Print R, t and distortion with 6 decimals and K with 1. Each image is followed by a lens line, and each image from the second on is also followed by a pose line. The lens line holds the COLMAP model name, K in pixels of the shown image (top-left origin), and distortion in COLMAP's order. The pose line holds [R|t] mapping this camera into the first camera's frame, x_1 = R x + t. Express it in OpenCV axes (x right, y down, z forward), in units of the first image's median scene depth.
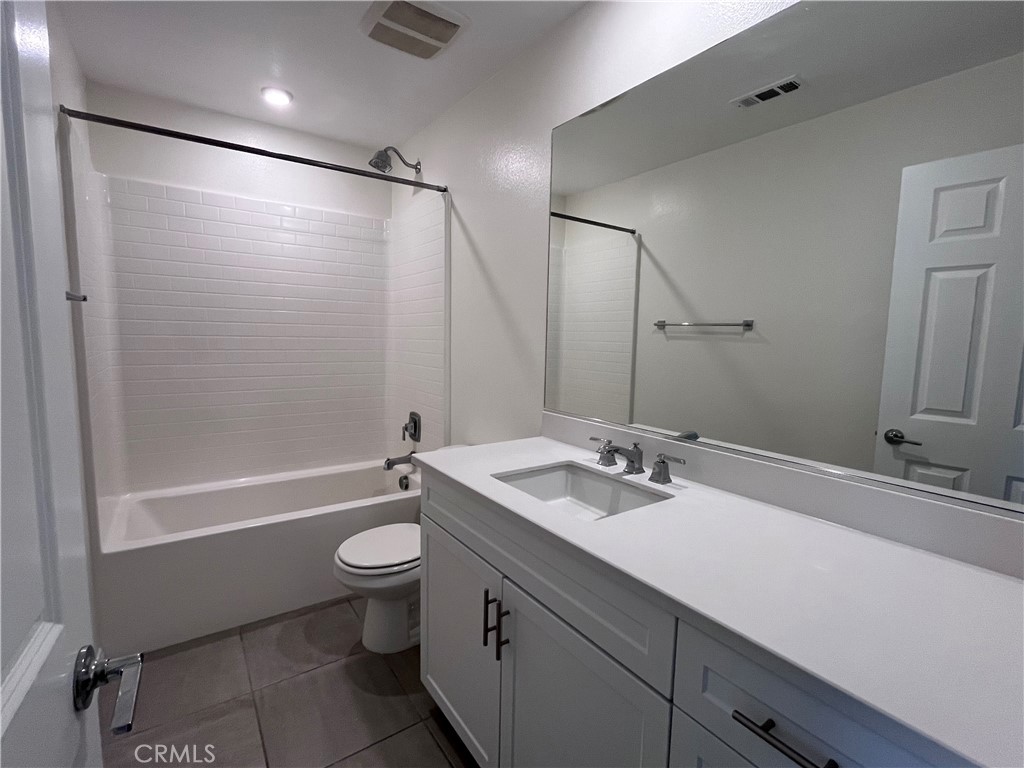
lens RADIAL K [[477.5, 0, 512.0], [0, 477.5, 379.7], [0, 0, 1]] dist [-0.004676, 0.000421]
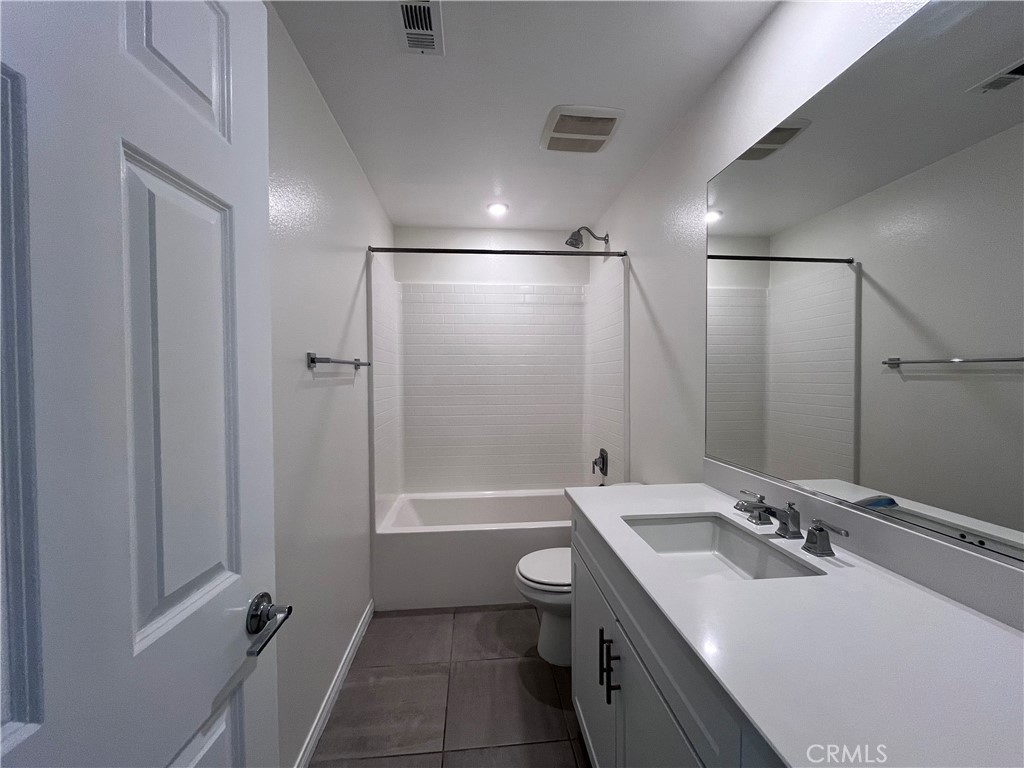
lens RADIAL K [[414.4, 0, 513.1], [0, 414.4, 380.4], [0, 0, 1]] dist [-0.004083, -0.000056]
pose [[0.867606, -0.020412, -0.496833, 0.142910], [-0.023107, 0.996423, -0.081288, -0.013398], [0.496715, 0.082007, 0.864031, 0.046674]]
